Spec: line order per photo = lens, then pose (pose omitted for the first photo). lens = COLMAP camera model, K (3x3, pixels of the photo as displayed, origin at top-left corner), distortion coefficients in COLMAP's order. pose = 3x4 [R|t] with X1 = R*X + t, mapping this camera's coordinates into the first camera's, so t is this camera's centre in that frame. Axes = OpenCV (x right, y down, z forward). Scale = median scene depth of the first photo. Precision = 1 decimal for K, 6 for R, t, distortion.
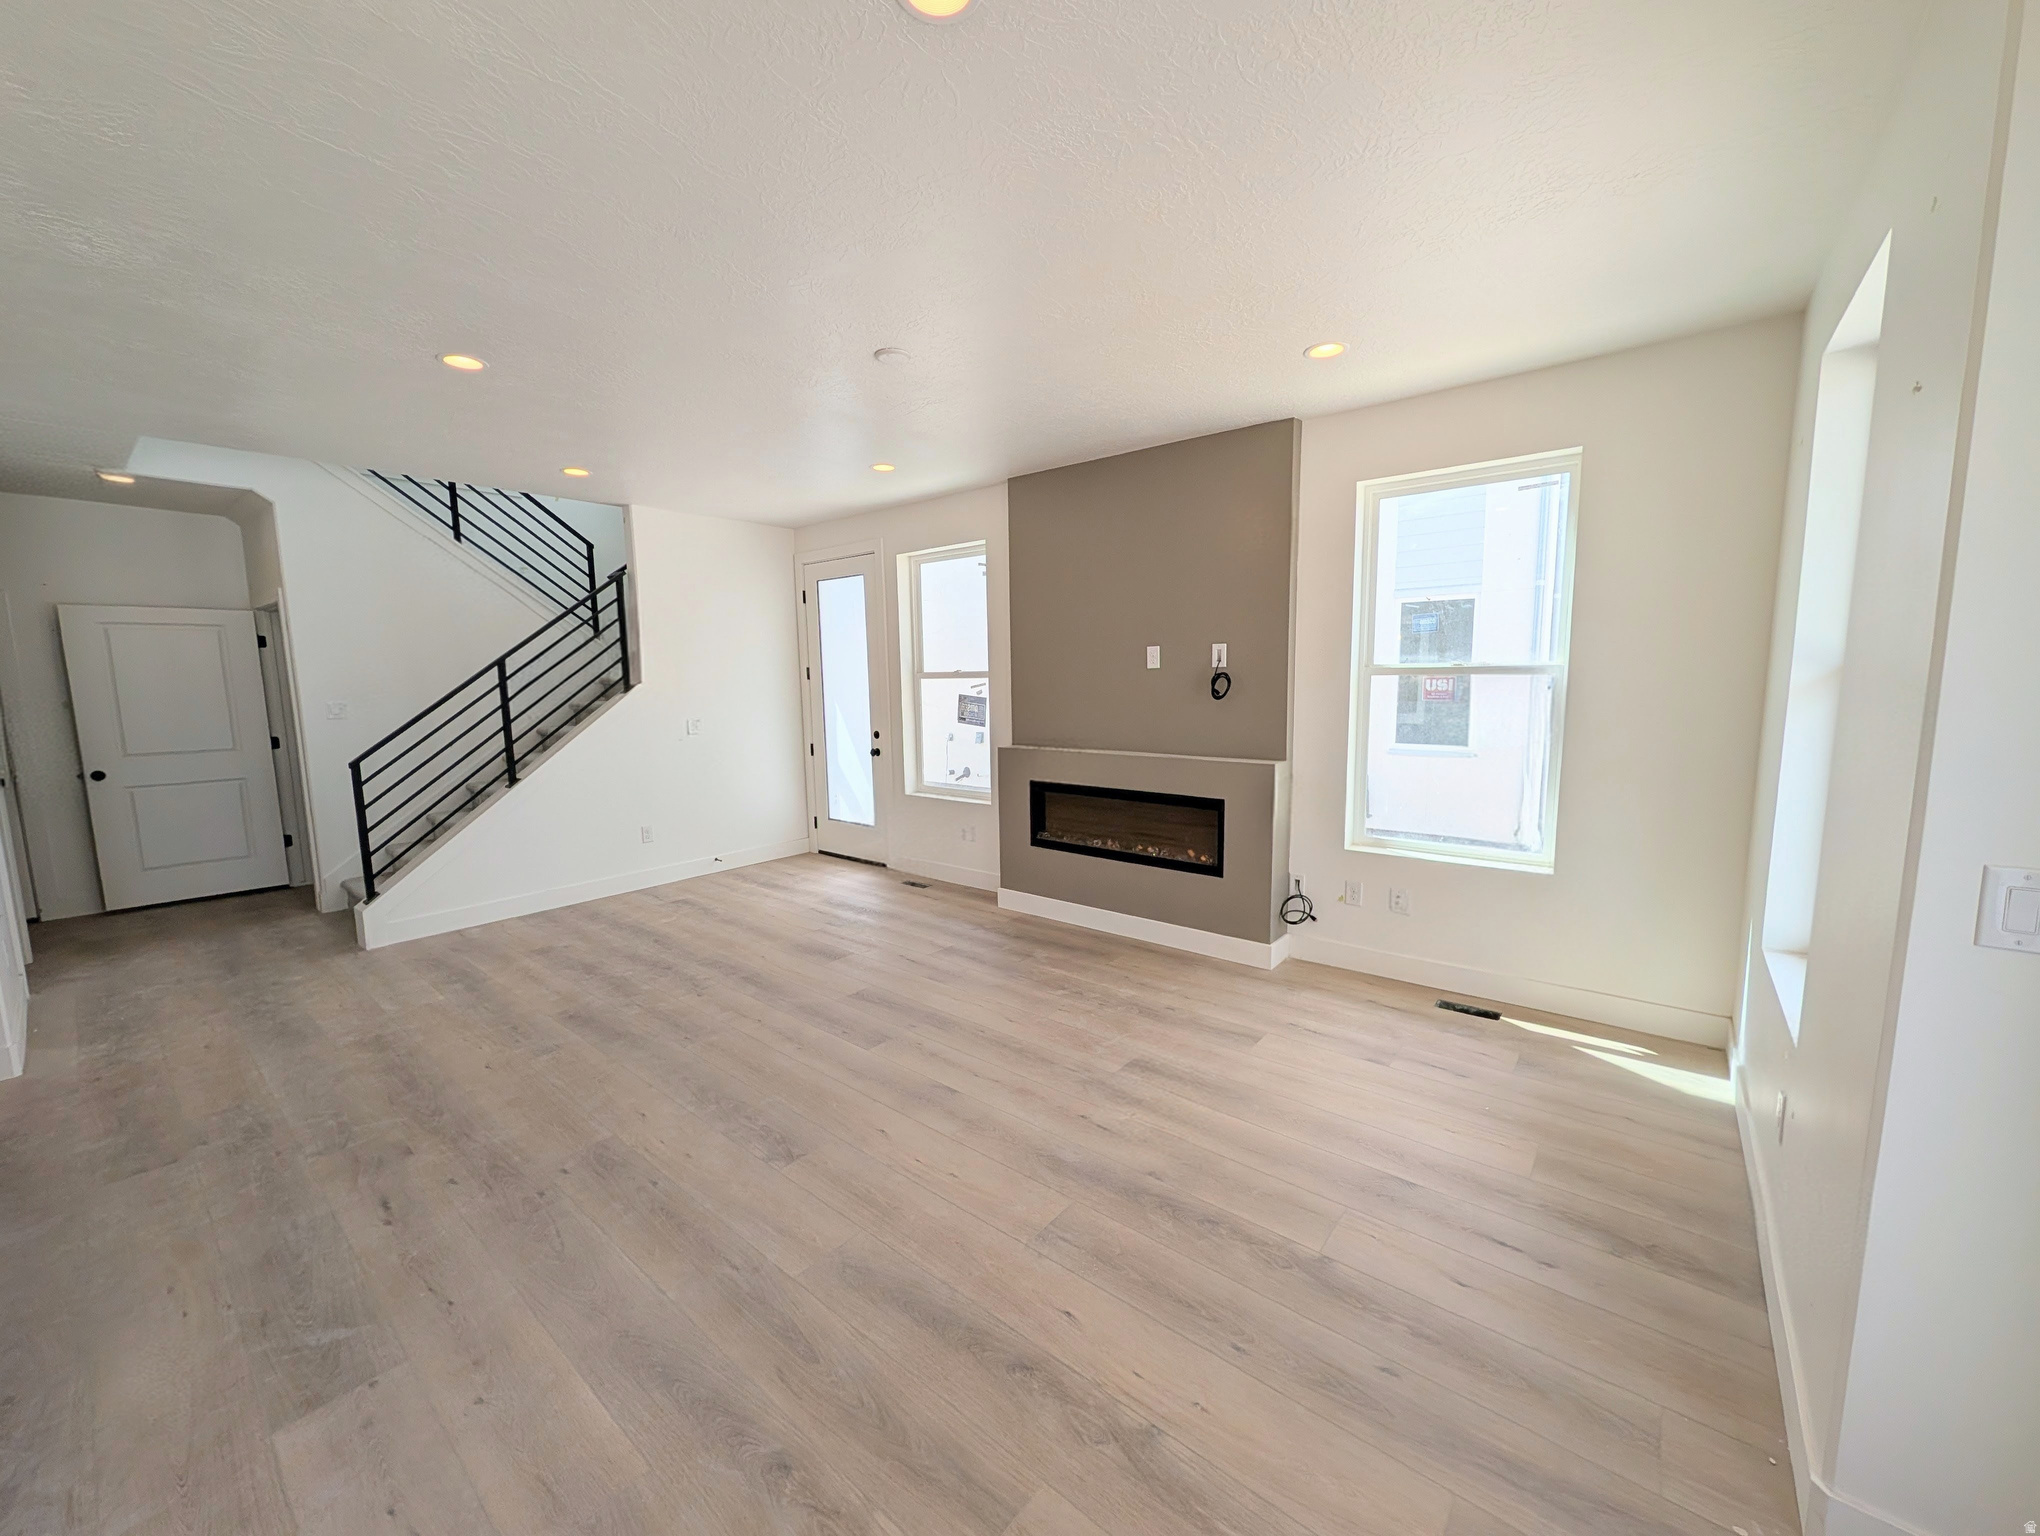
lens RADIAL K [[787.2, 0, 1054.4], [0, 787.2, 762.5], [0, 0, 1]] dist [-0.000656, 0.000482]
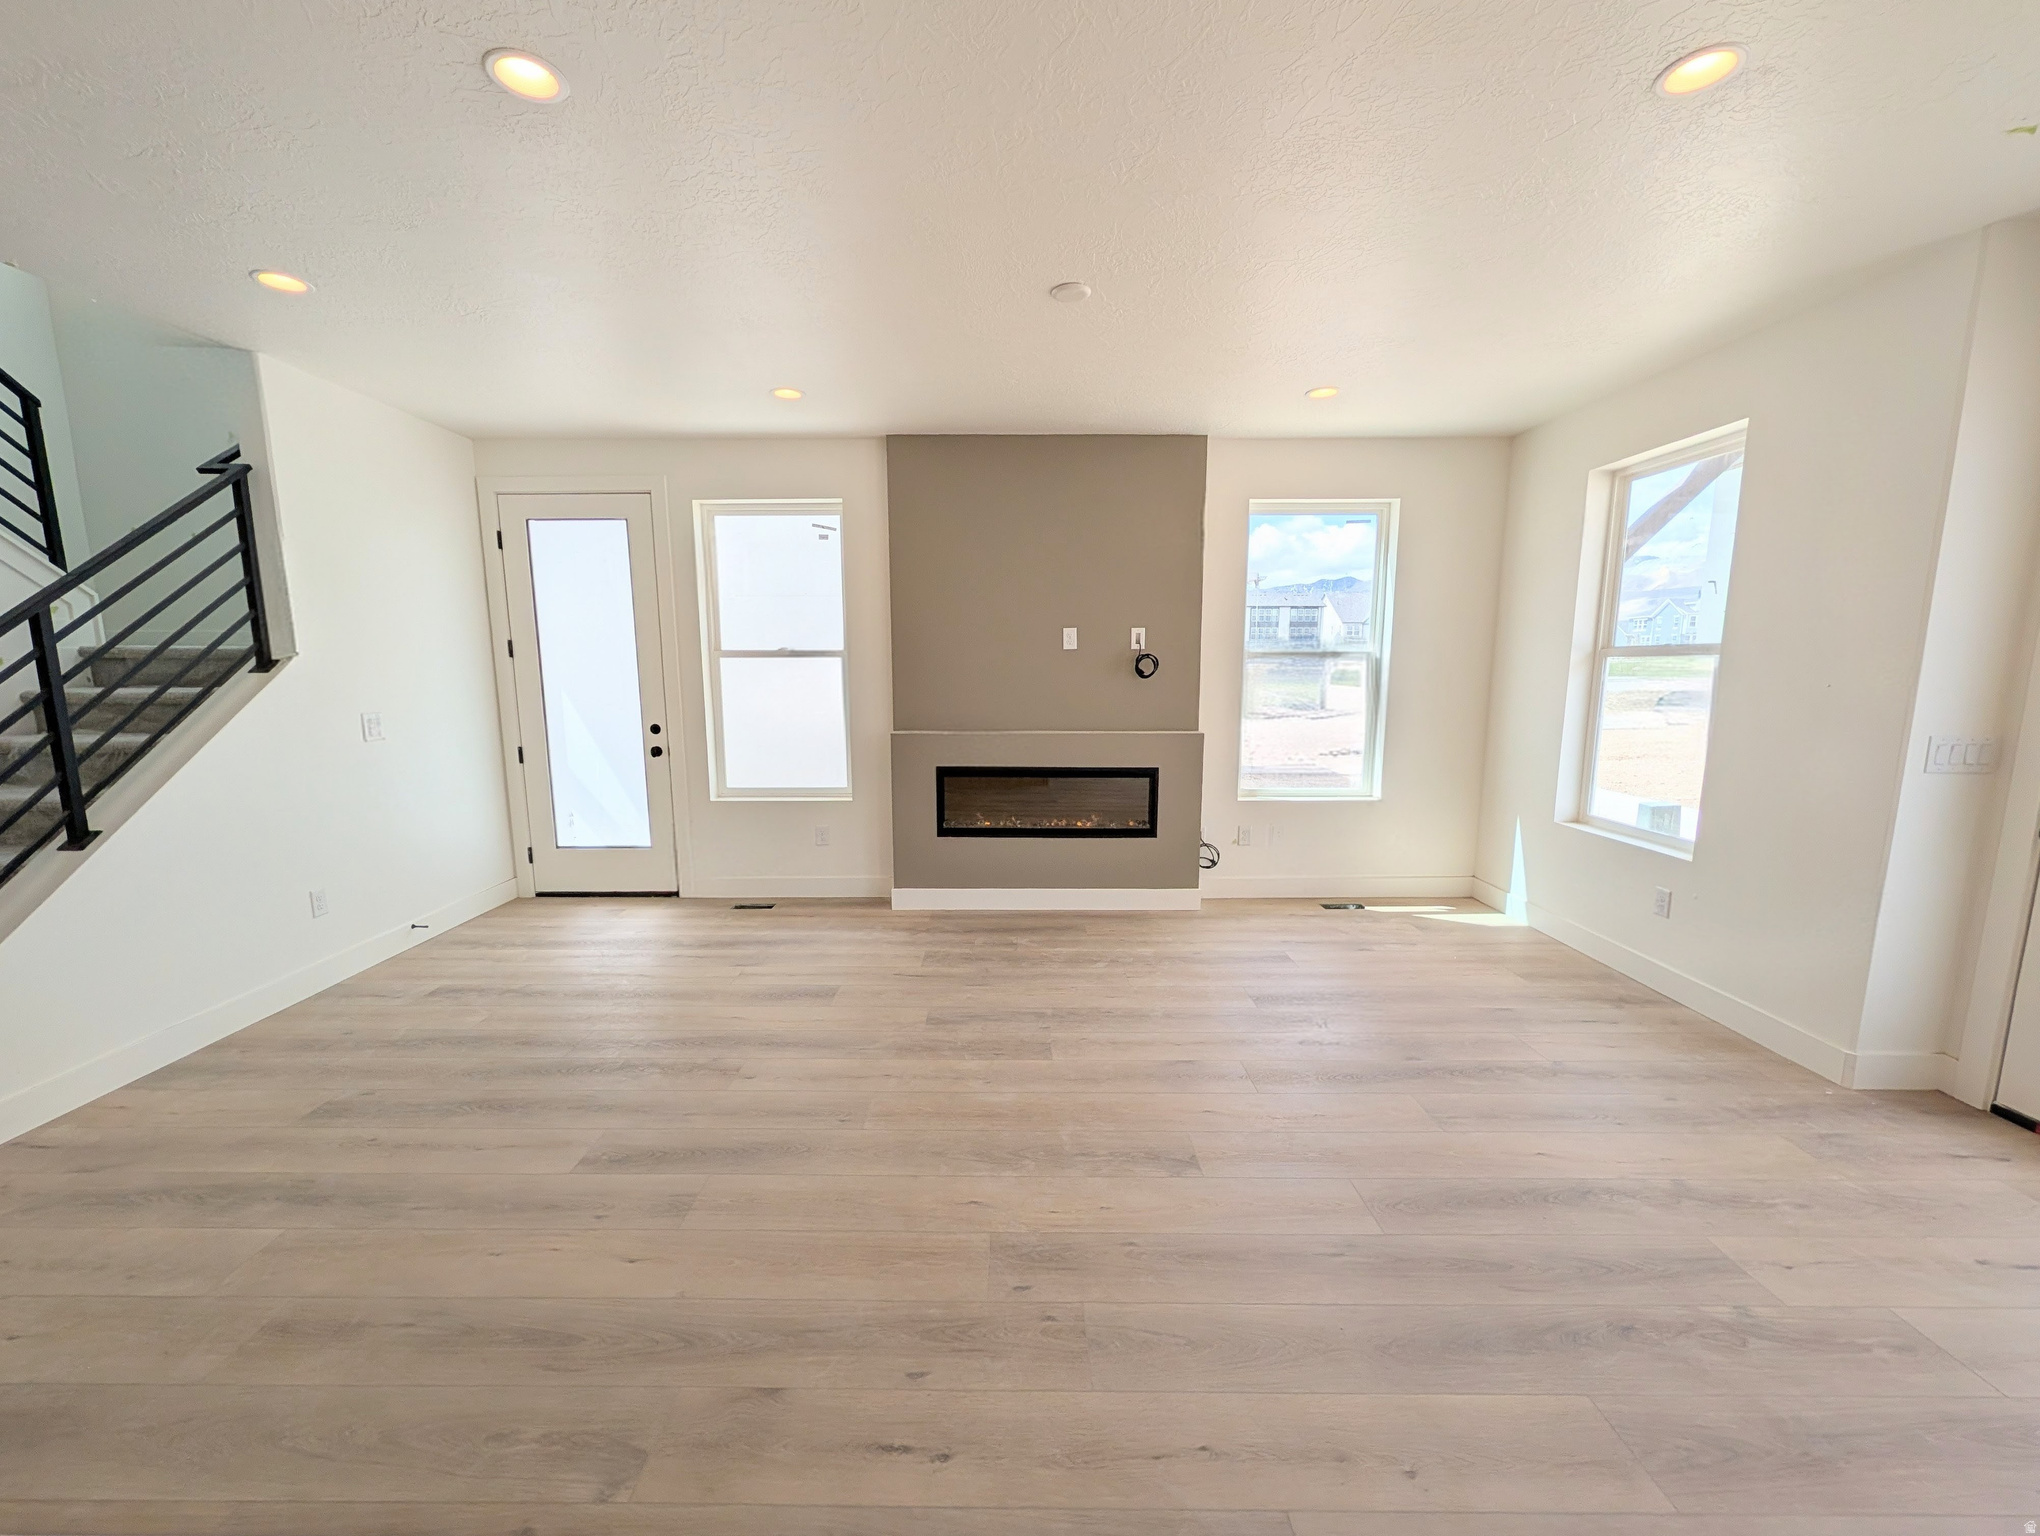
lens RADIAL K [[787.2, 0, 1024.7], [0, 787.2, 771.3], [0, 0, 1]] dist [-0.000656, 0.000482]
pose [[0.784762, -0.072709, 0.615518, -0.614809], [0.060754, 0.997337, 0.040353, -0.004247], [-0.616812, 0.005728, 0.787089, 0.233090]]
